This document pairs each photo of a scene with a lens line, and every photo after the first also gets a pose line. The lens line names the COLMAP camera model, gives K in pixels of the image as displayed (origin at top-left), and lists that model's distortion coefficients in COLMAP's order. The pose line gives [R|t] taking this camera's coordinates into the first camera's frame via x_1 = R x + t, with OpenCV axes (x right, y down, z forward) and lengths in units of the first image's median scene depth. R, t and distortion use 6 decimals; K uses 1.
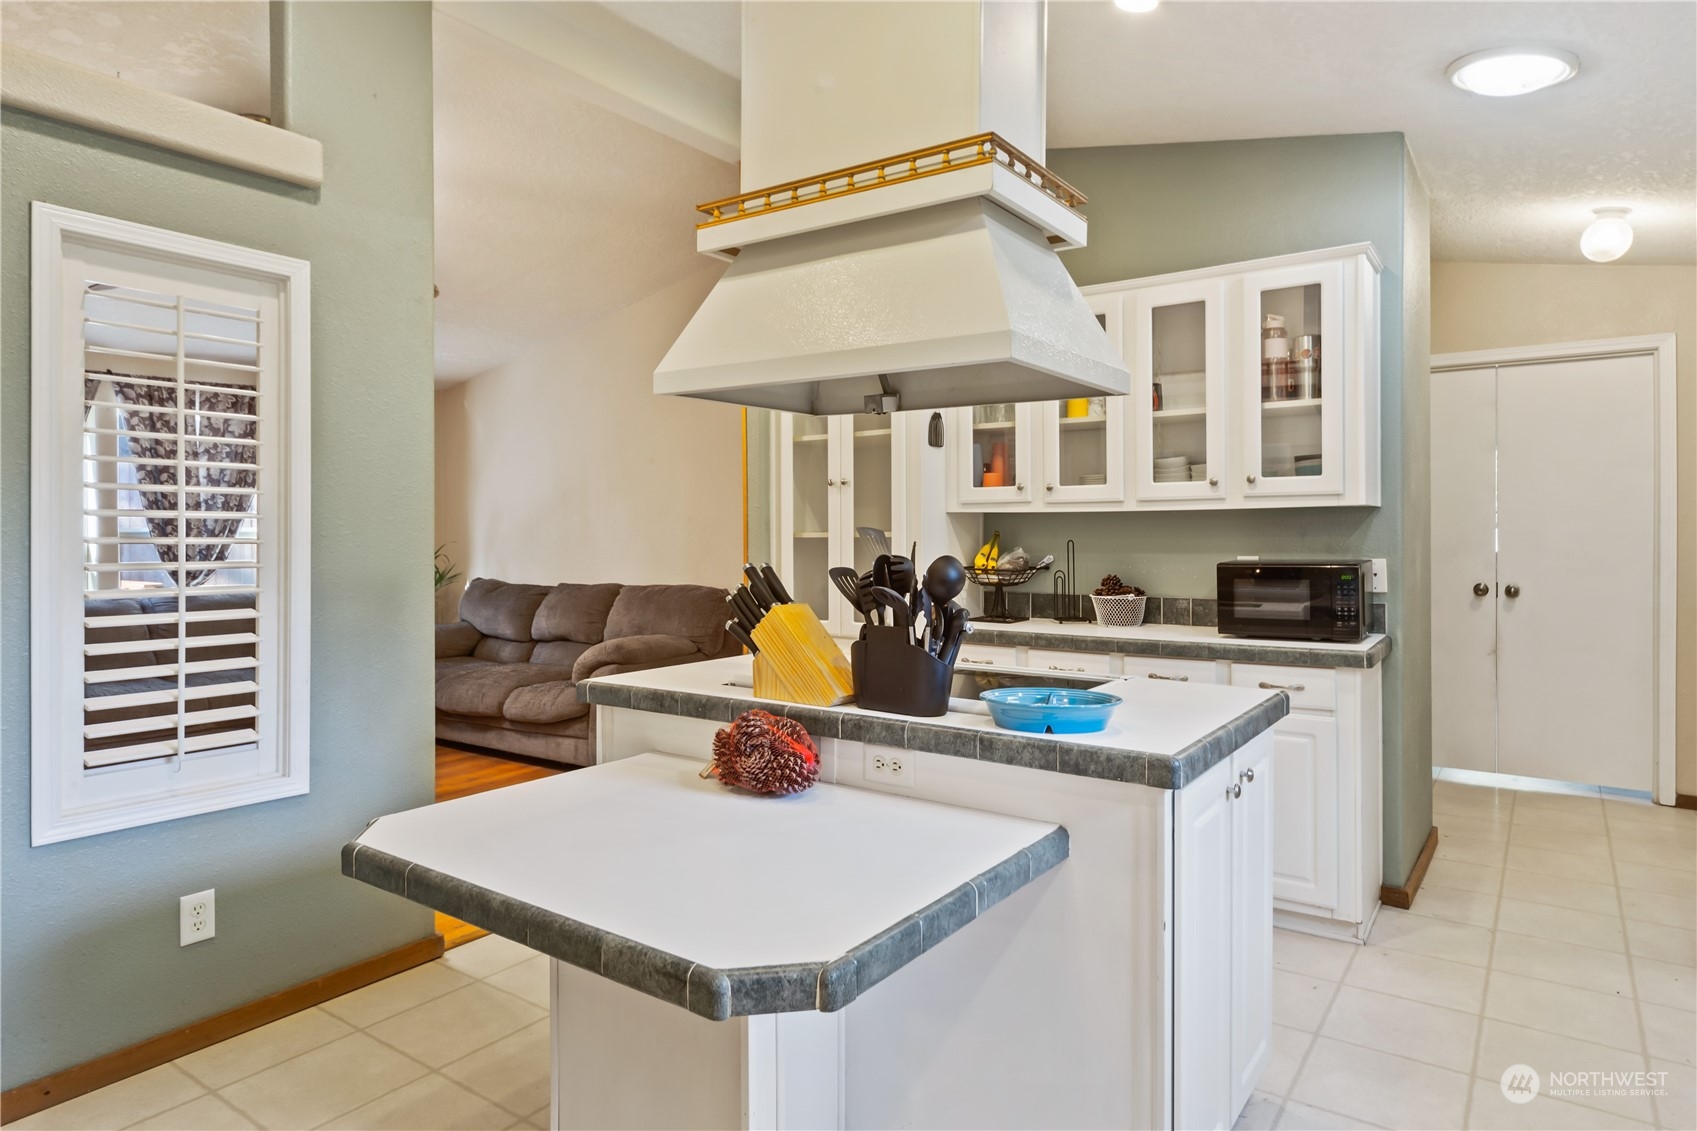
lens RADIAL K [[998.2, 0, 852.0], [0, 998.2, 532.6], [0, 0, 1]] dist [-0.005737, -0.001178]
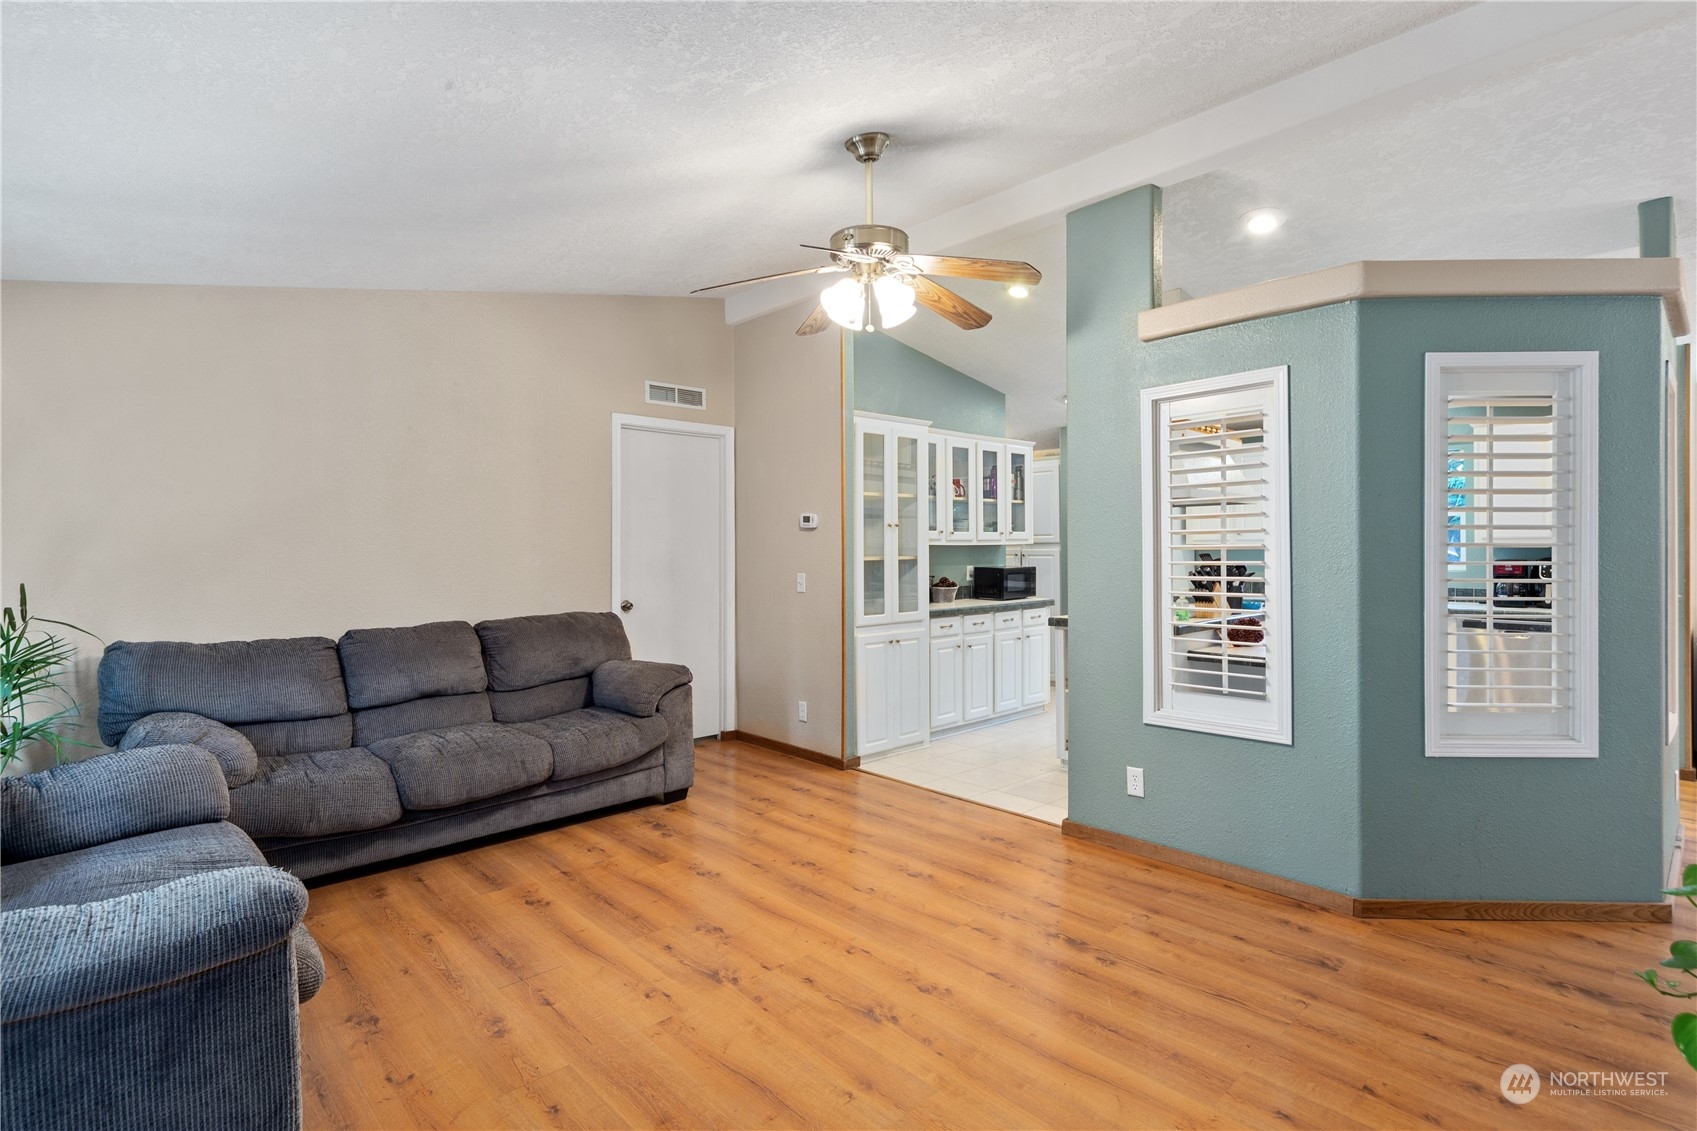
lens RADIAL K [[802.7, 0, 846.2], [0, 802.7, 596.6], [0, 0, 1]] dist [0.001995, 0.000352]
pose [[0.190262, -0.059319, 0.979940, -1.486860], [0.002741, 0.998201, 0.059892, -0.016578], [-0.981730, -0.008709, 0.190082, 0.966170]]
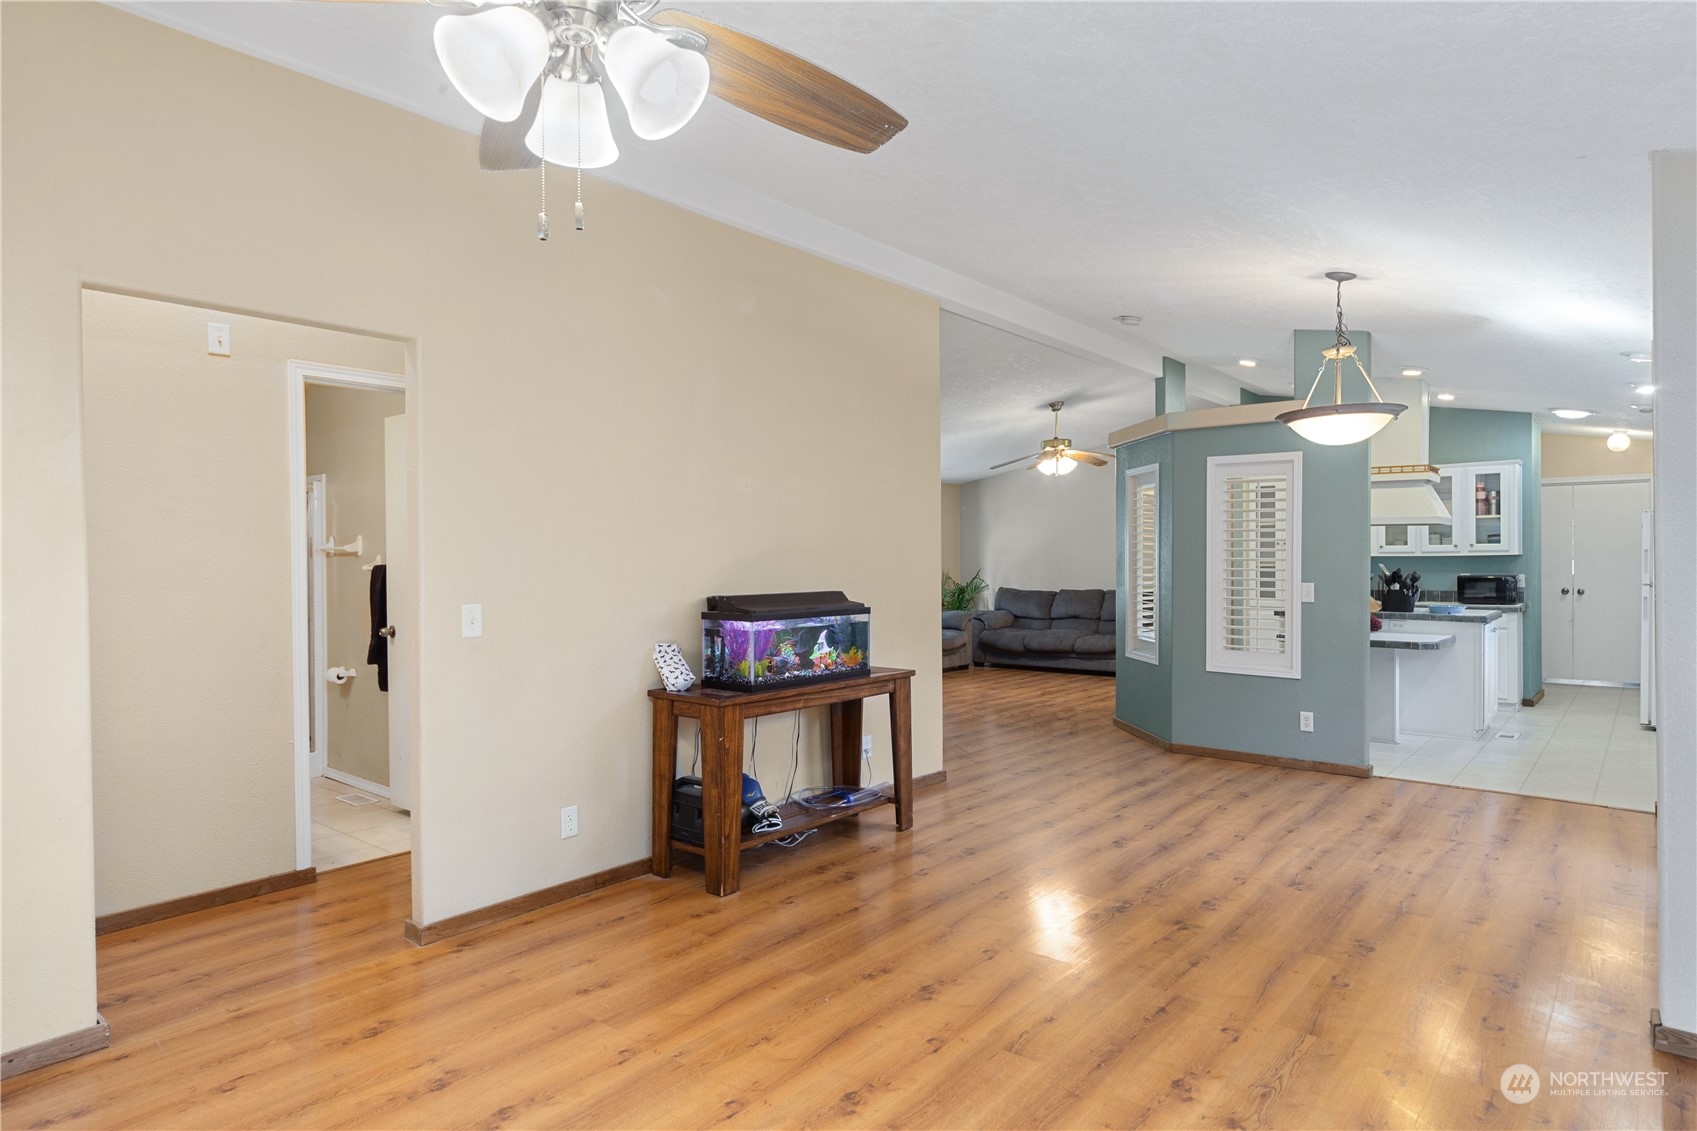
lens RADIAL K [[1012.2, 0, 817.0], [0, 1012.2, 560.4], [0, 0, 1]] dist [0.000699, -0.000215]
pose [[0.996676, 0.000161, -0.081466, -1.110510], [-0.000091, 1.000000, 0.000874, -0.013475], [0.081466, -0.000864, 0.996676, -1.819379]]
